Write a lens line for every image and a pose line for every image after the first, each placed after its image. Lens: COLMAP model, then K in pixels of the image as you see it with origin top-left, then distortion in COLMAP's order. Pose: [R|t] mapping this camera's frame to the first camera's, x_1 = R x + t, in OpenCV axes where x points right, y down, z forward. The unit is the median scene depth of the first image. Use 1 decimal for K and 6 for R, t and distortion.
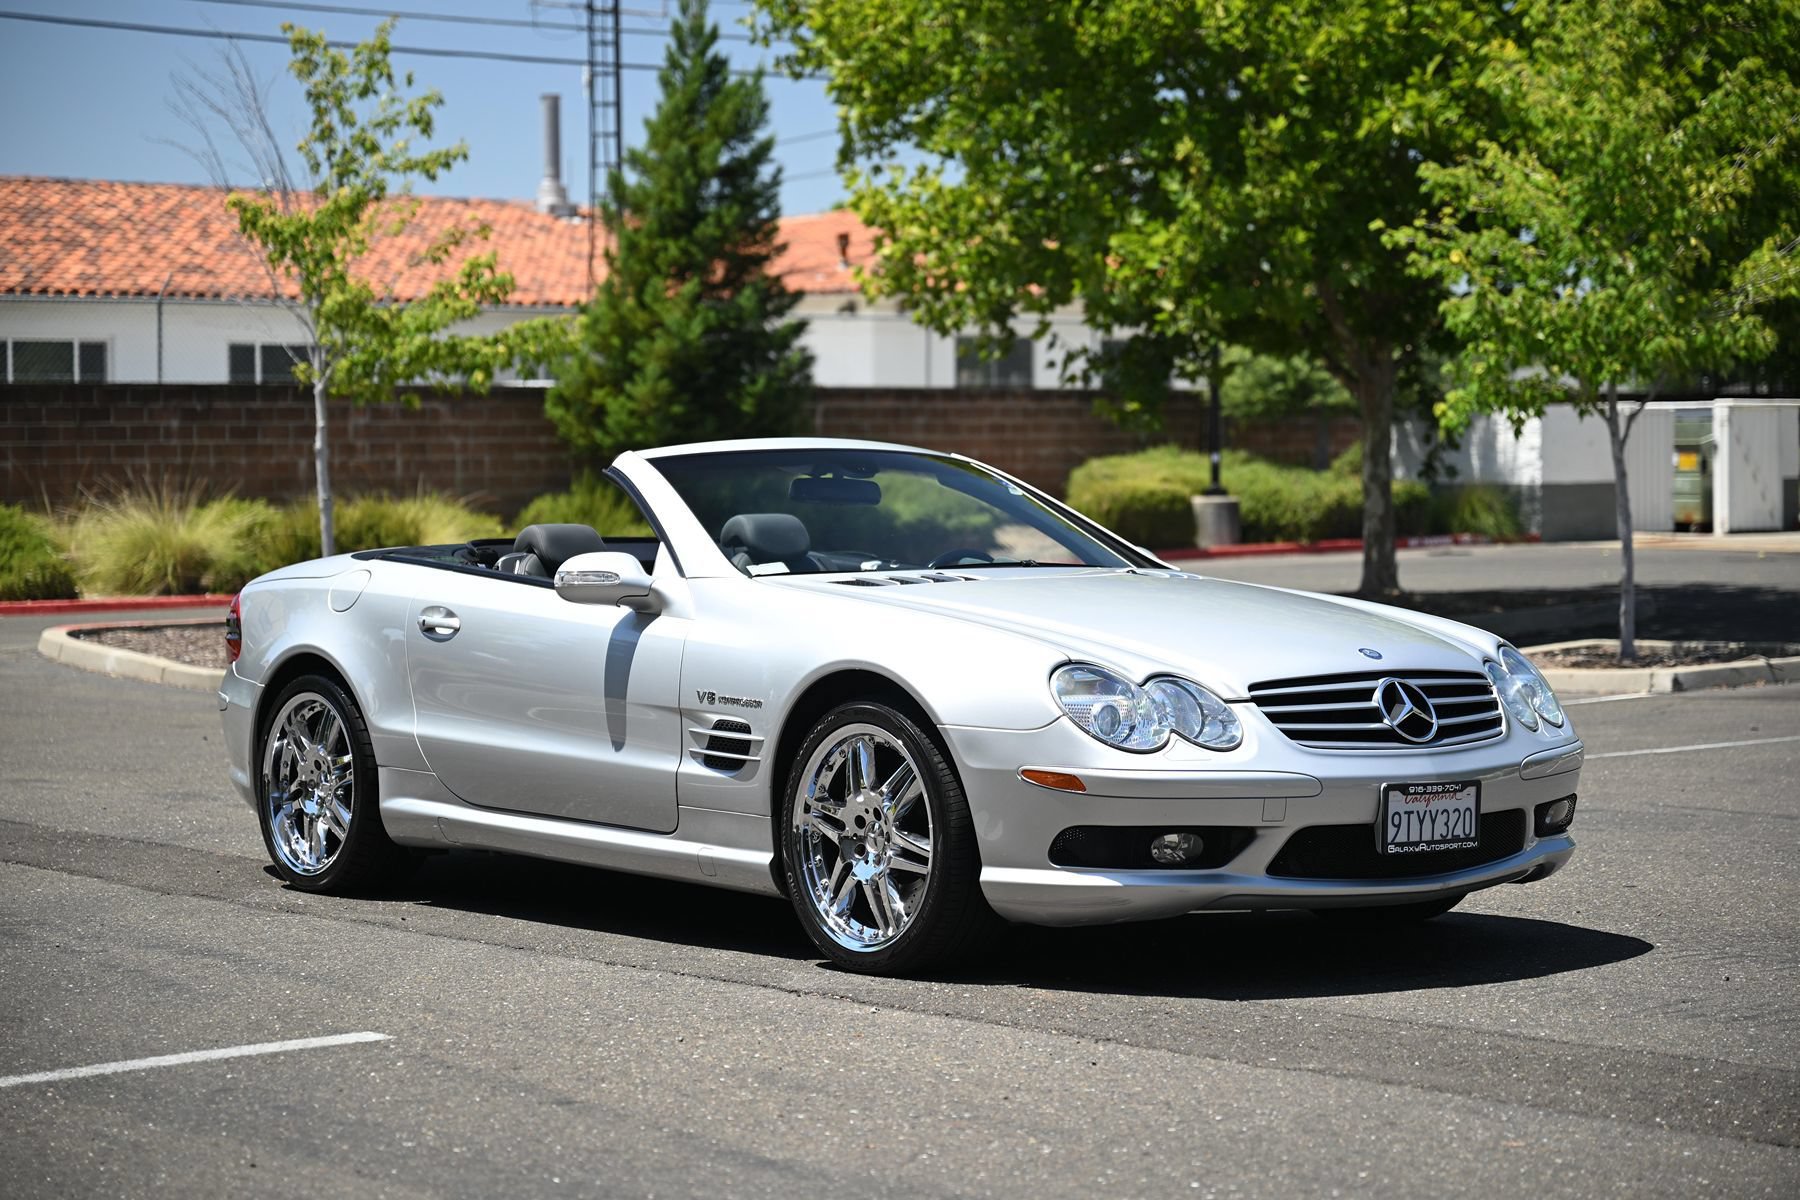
lens RADIAL K [[3729.0, 0, 900.0], [0, 3729.0, 600.0], [0, 0, 1]] dist [-0.049851, 0.381933]
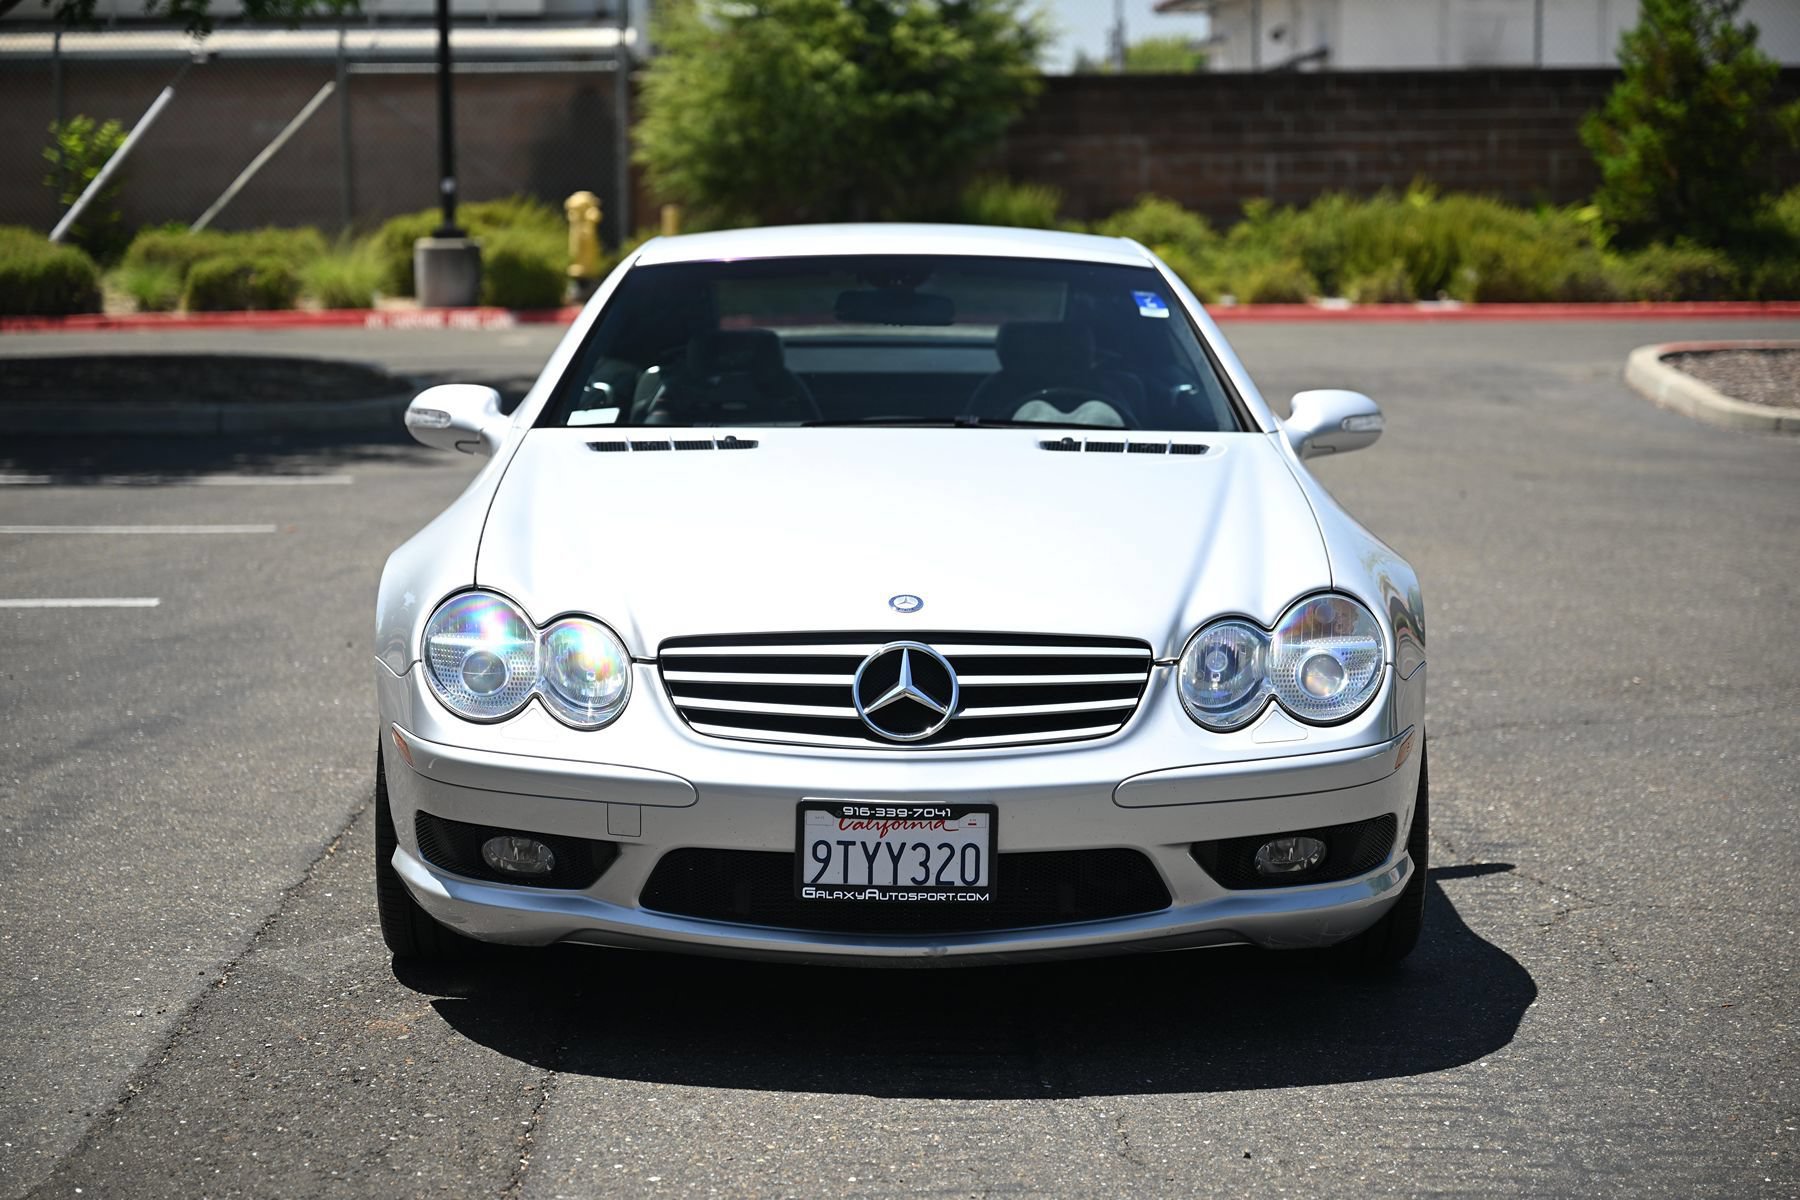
lens RADIAL K [[3699.1, 0, 900.3], [0, 3699.1, 580.7], [0, 0, 1]] dist [0.045285, -0.191842]
pose [[0.784695, 0.078800, -0.614853, 0.241944], [-0.024654, 0.995070, 0.096065, -0.024632], [0.619391, -0.060223, 0.782769, 0.204142]]
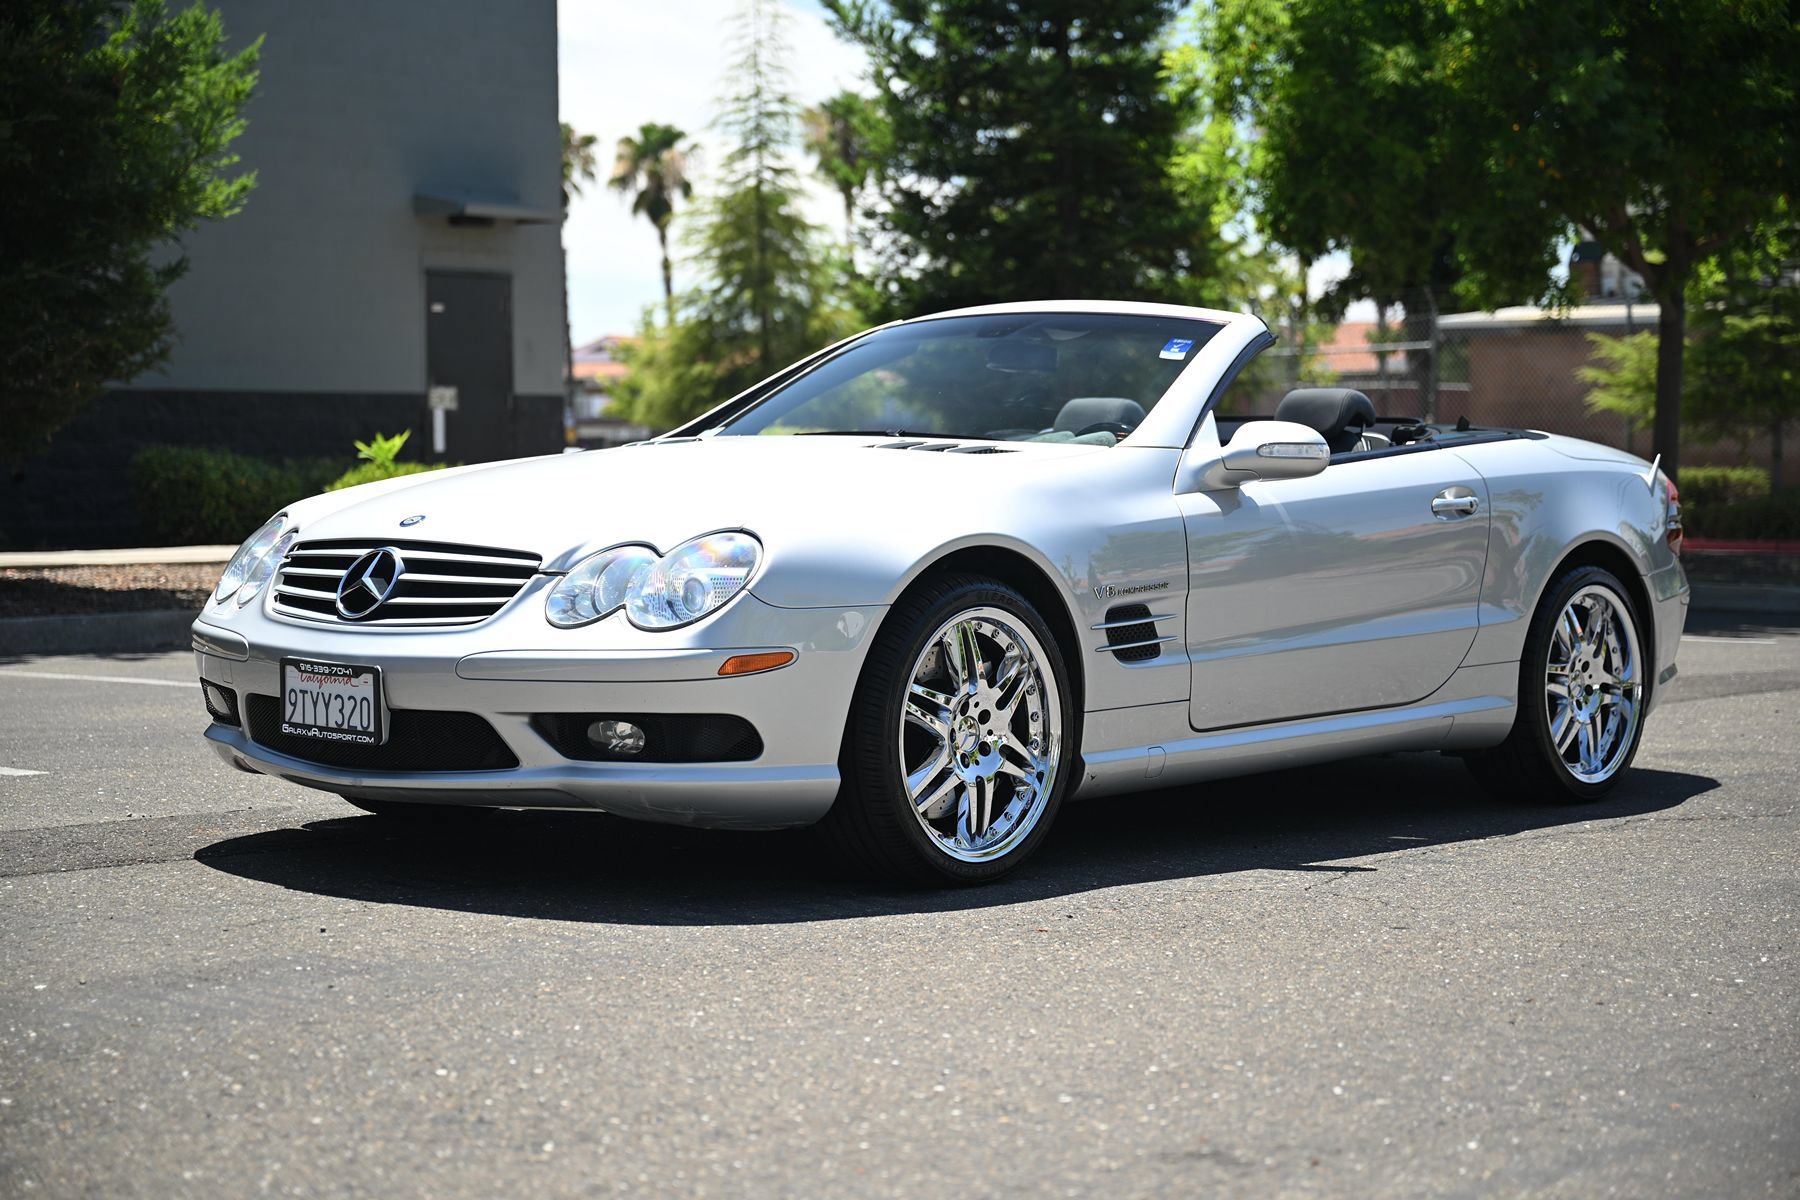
lens RADIAL K [[3411.2, 0, 871.7], [0, 3411.2, 600.0], [0, 0, 1]] dist [-0.016506, -0.386652]
pose [[0.168634, 0.052477, -0.984281, 0.420847], [-0.039724, 0.998132, 0.046410, -0.004006], [0.984878, 0.031274, 0.170404, 0.428495]]
